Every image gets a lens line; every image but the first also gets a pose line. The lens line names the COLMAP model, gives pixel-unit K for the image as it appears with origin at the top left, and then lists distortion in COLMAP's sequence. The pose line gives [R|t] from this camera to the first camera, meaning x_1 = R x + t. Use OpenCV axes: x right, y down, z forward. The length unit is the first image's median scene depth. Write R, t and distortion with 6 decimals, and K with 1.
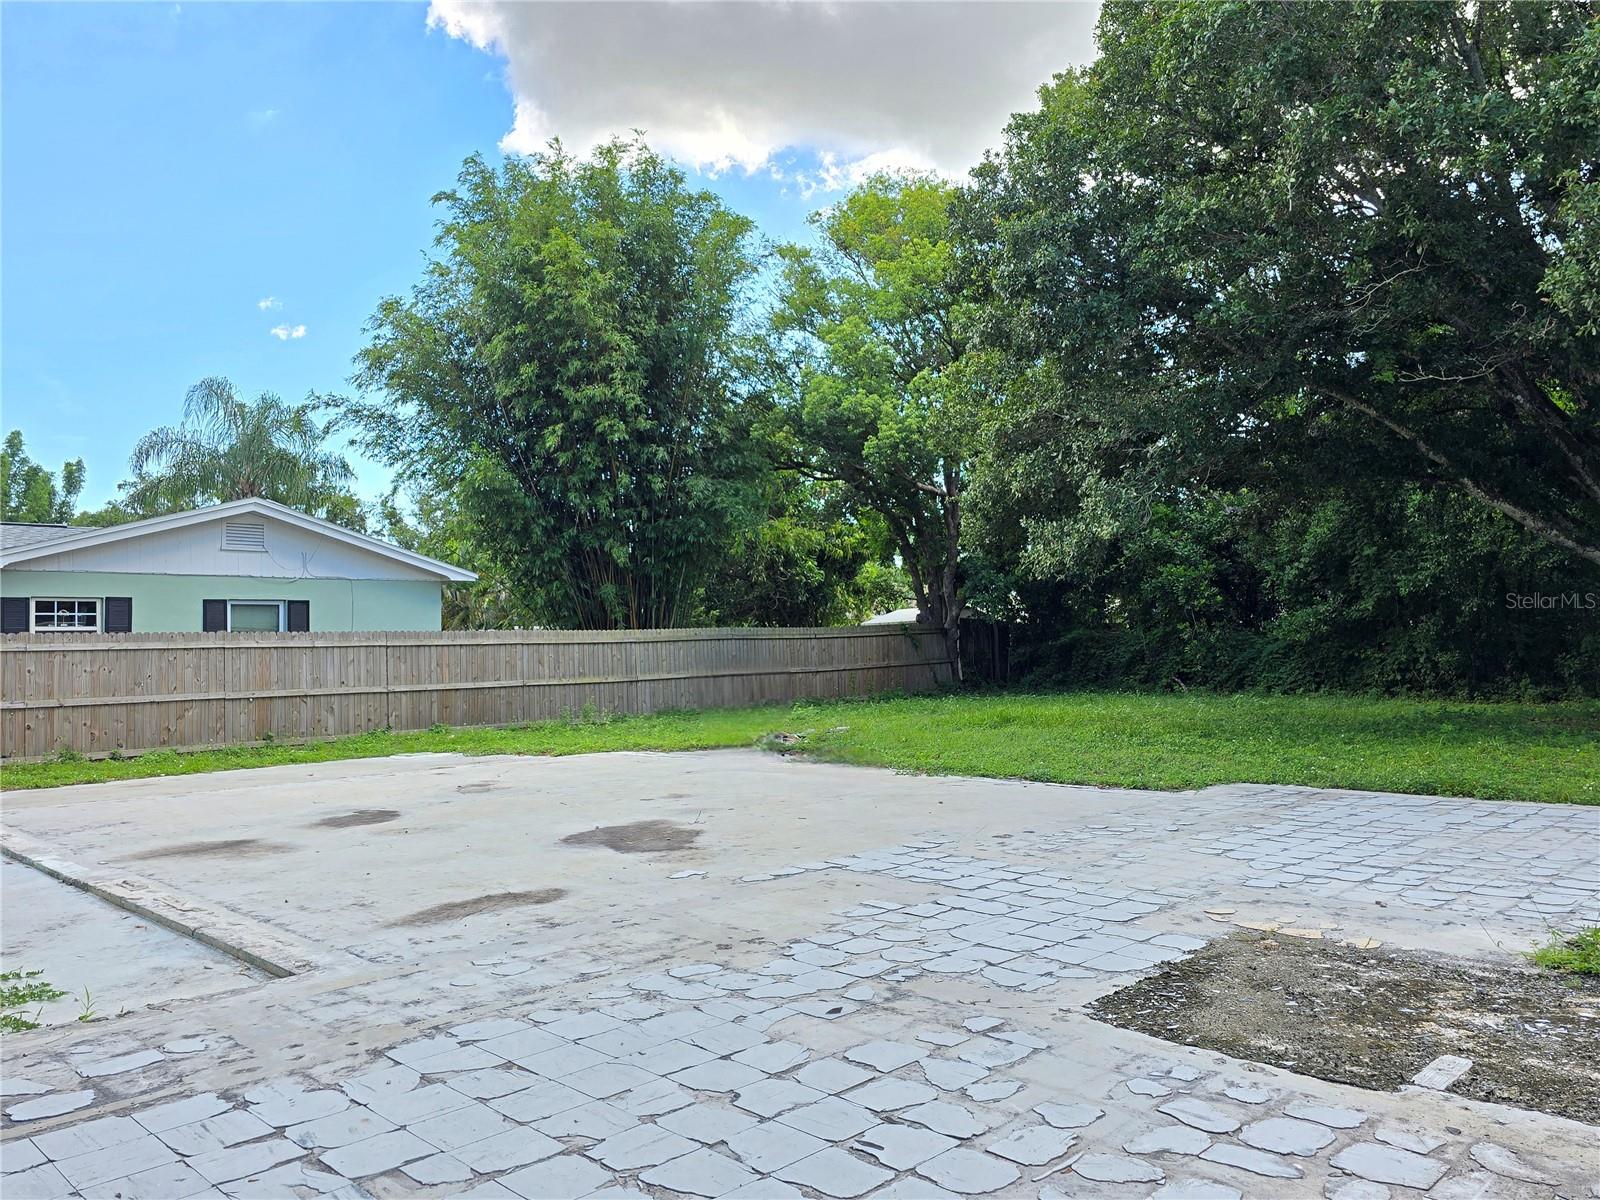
lens RADIAL K [[1160.6, 0, 811.6], [0, 1160.6, 583.7], [0, 0, 1]] dist [0.040466, -0.053544]
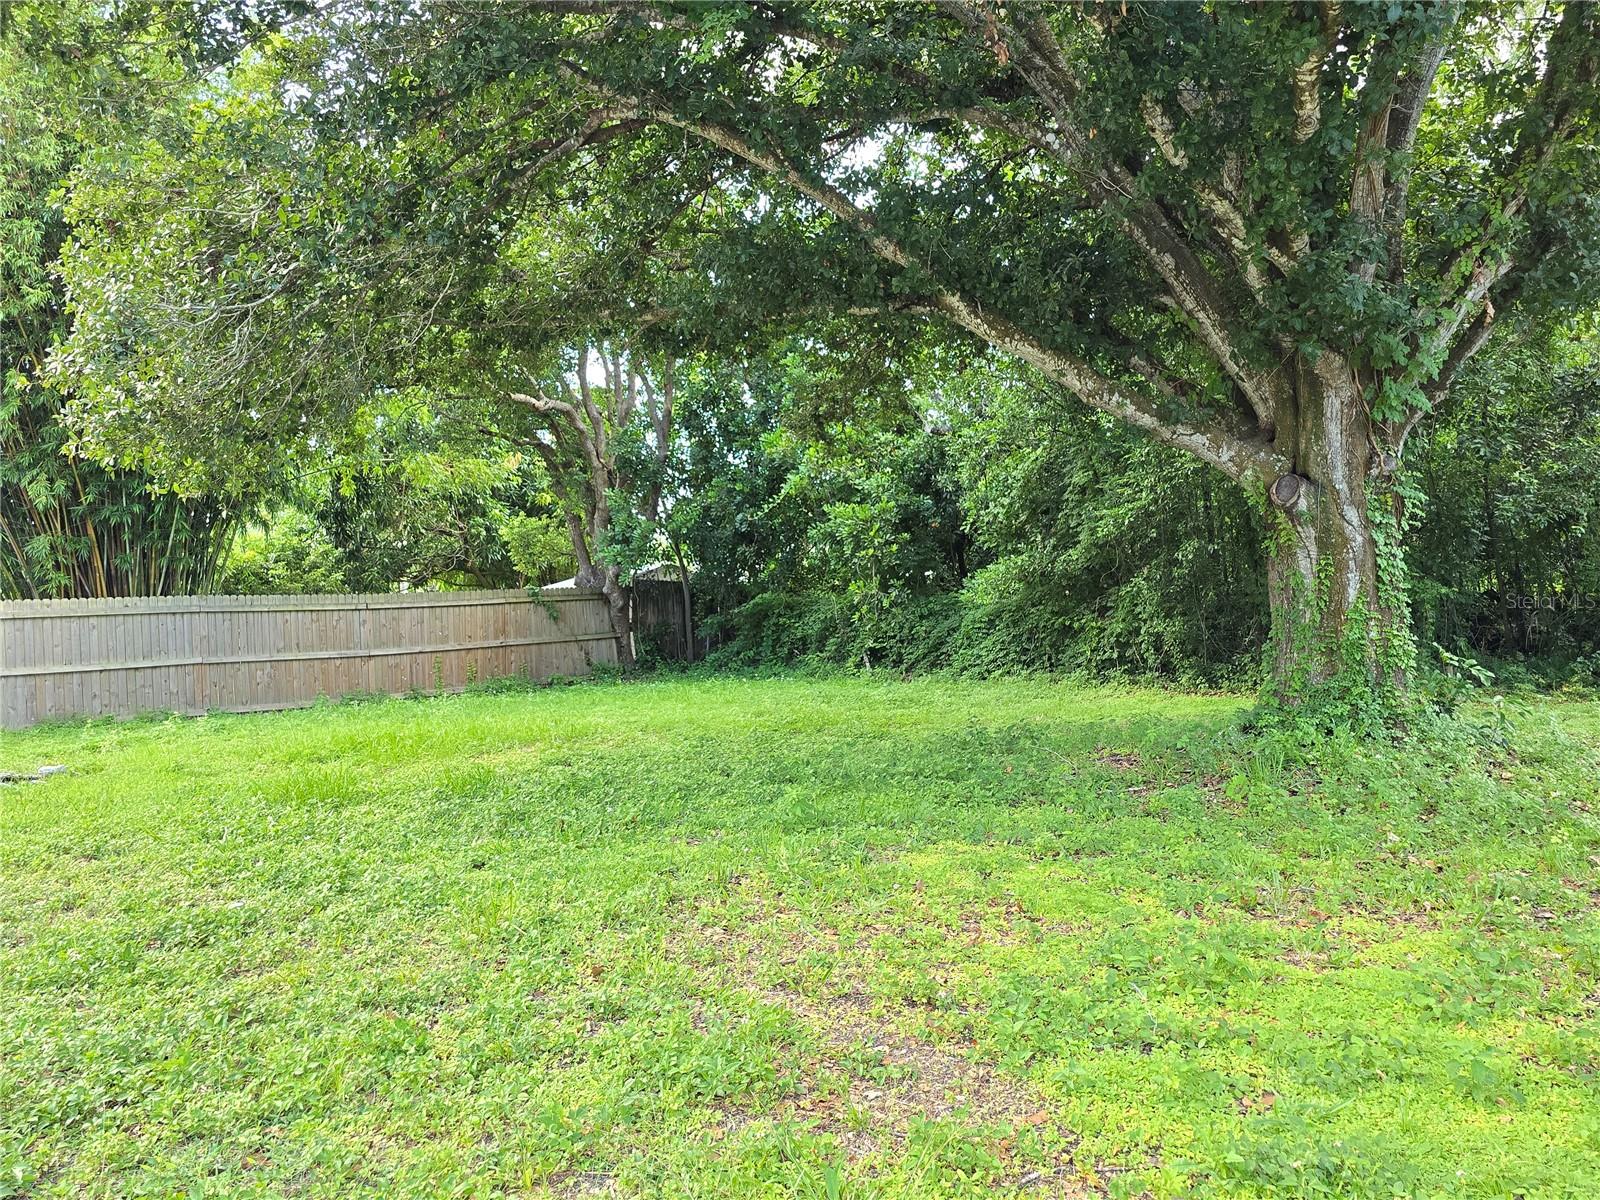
lens RADIAL K [[1160.6, 0, 816.6], [0, 1160.6, 591.8], [0, 0, 1]] dist [0.040466, -0.053544]
pose [[0.999752, -0.010044, 0.019852, 0.415157], [0.009319, 0.999299, 0.036268, 0.019475], [-0.020203, -0.036074, 0.999145, 0.403075]]
